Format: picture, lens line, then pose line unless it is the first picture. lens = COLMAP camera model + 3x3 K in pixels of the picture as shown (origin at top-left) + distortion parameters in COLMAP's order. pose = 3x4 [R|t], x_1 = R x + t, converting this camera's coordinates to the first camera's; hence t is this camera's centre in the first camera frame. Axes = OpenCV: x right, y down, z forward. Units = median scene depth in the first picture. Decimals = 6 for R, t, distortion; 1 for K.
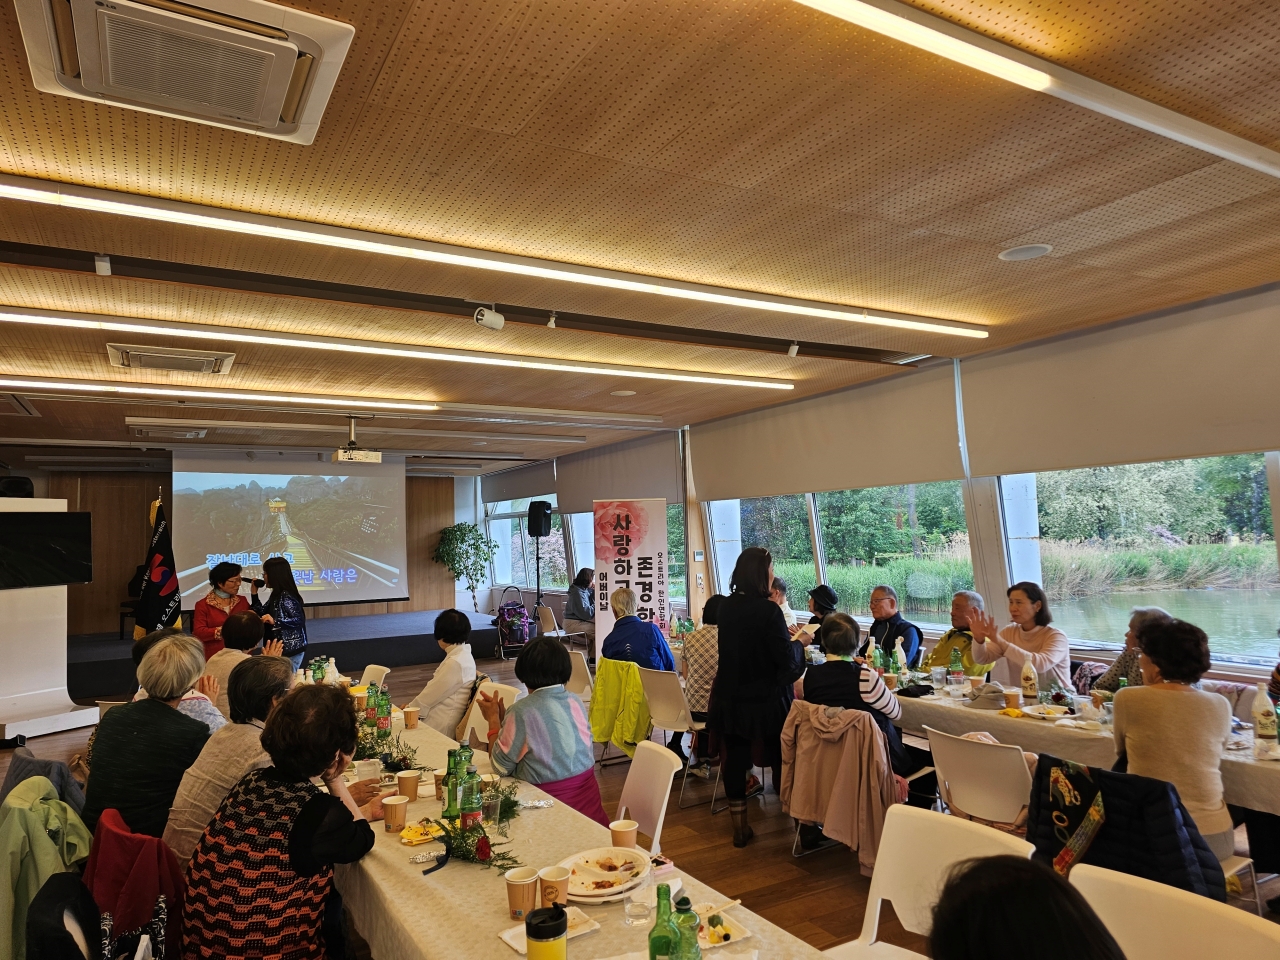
lens RADIAL K [[838.2, 0, 640.0], [0, 838.2, 480.0], [0, 0, 1]] dist [0.099268, -0.080256]
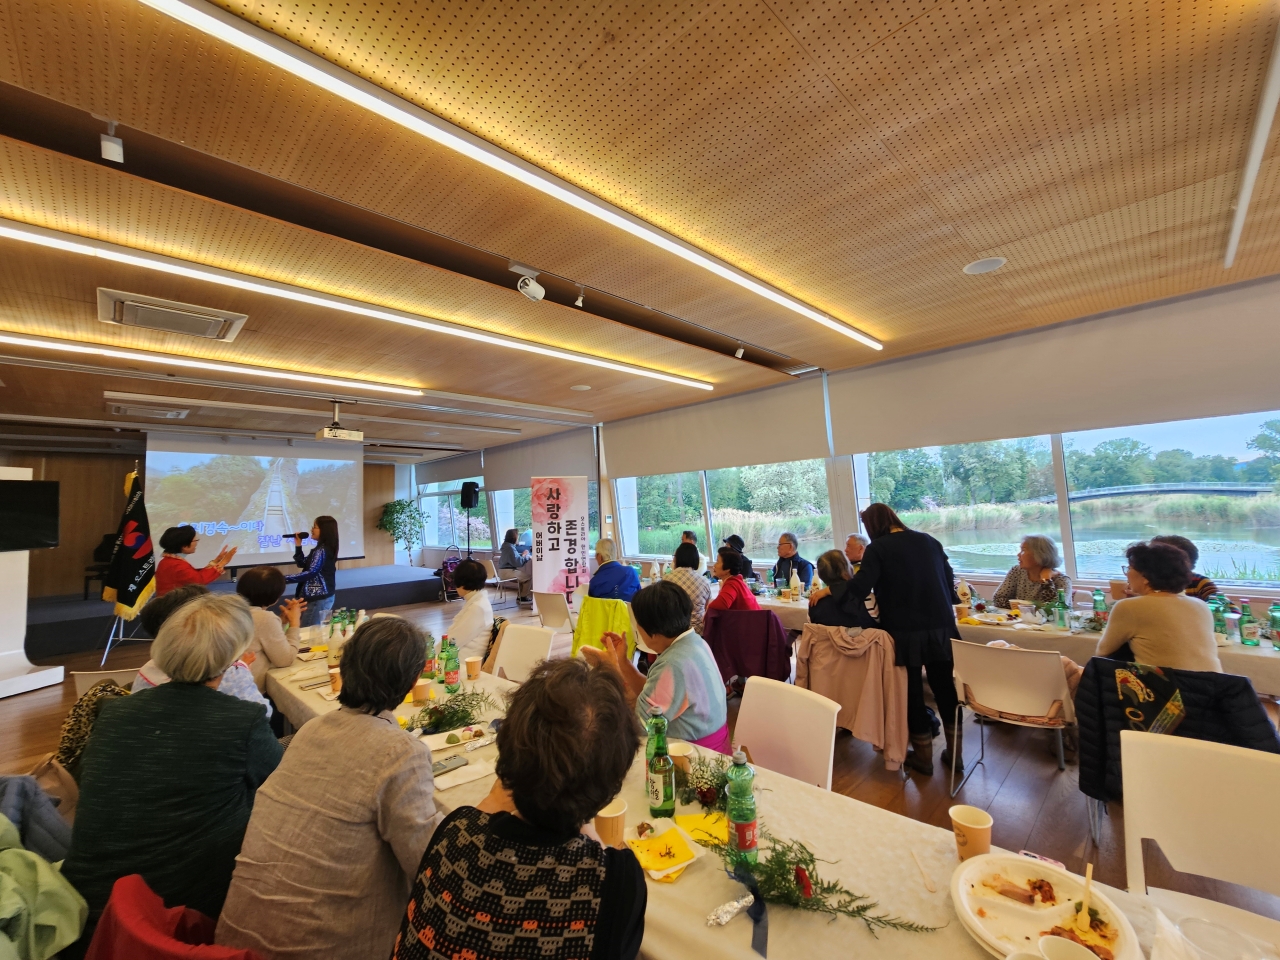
lens RADIAL K [[525.2, 0, 642.6], [0, 525.2, 463.7], [0, 0, 1]] dist [0.002713, 0.000222]
pose [[0.961534, 0.016509, 0.274191, -0.121972], [-0.007926, 0.999444, -0.032379, 0.030265], [-0.274573, 0.028960, 0.961130, 0.173636]]
